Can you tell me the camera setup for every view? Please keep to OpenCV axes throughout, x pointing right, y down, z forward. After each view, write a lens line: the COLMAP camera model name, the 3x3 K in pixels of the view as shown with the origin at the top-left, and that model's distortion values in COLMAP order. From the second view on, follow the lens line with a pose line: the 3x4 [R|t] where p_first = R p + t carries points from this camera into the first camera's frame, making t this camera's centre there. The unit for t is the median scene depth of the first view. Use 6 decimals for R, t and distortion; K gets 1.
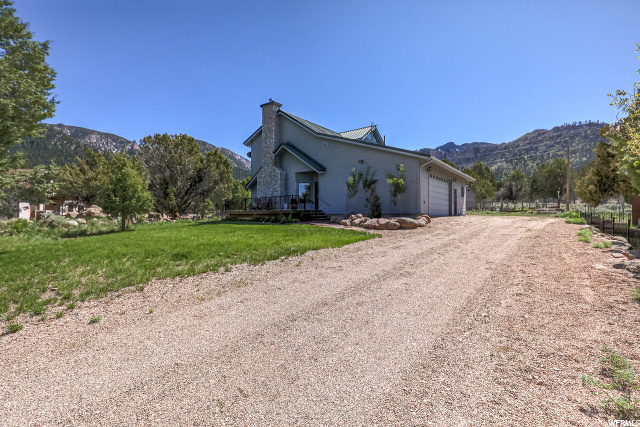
lens RADIAL K [[300.0, 0, 322.0], [0, 300.0, 214.2], [0, 0, 1]] dist [-0.011325, 0.000386]
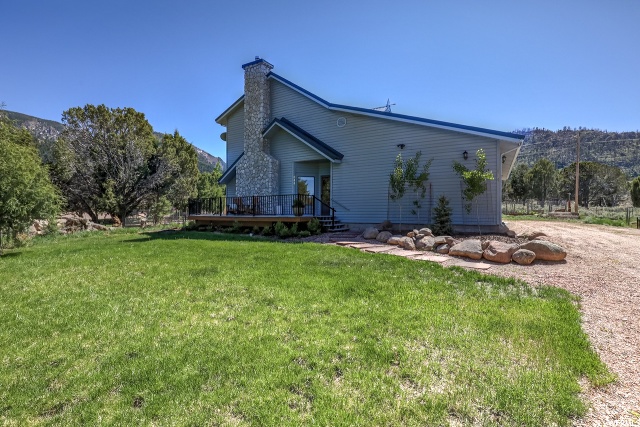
lens RADIAL K [[300.0, 0, 320.7], [0, 300.0, 213.1], [0, 0, 1]] dist [-0.011325, 0.000386]
pose [[0.993610, 0.007319, 0.112629, -0.101135], [-0.007722, 0.999965, 0.003140, -0.020659], [-0.112602, -0.003990, 0.993632, 0.285851]]
